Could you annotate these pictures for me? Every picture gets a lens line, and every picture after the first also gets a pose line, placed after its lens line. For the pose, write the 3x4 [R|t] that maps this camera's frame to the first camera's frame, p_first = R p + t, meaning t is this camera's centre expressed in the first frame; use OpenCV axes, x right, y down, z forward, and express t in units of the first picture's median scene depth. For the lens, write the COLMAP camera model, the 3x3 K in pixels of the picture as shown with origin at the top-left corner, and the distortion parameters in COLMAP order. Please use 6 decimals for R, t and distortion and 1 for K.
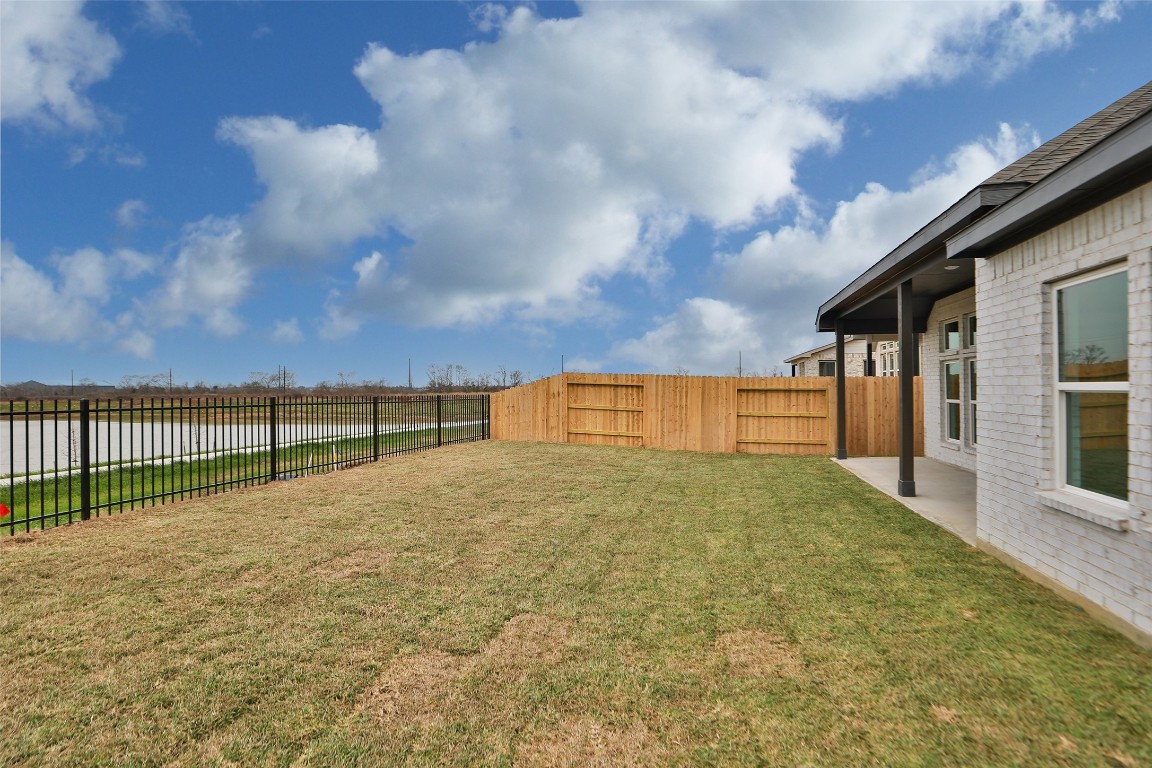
lens RADIAL K [[528.5, 0, 576.4], [0, 528.5, 386.5], [0, 0, 1]] dist [0.007969, 0.000217]
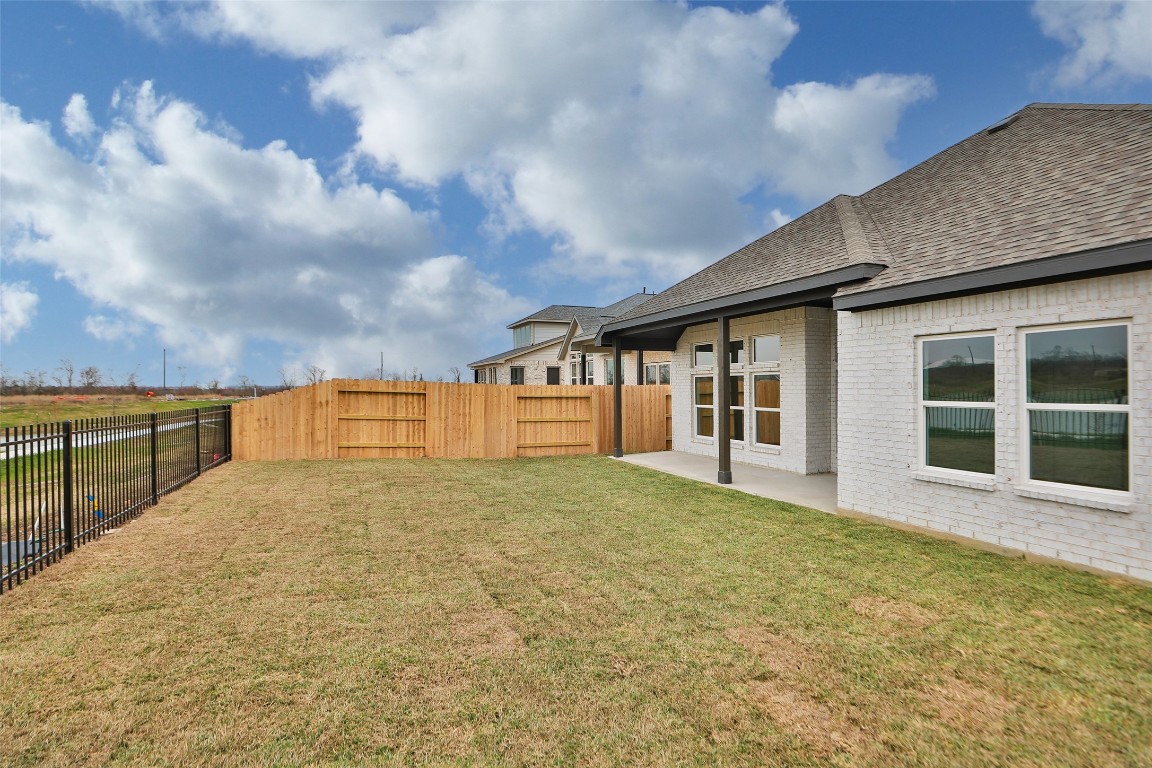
lens RADIAL K [[533.8, 0, 573.7], [0, 533.8, 387.9], [0, 0, 1]] dist [-0.020484, 0.000730]
pose [[0.850261, 0.001605, 0.526359, -0.155821], [0.000316, 0.999994, -0.003560, -0.007871], [-0.526362, 0.003193, 0.850255, 0.044095]]
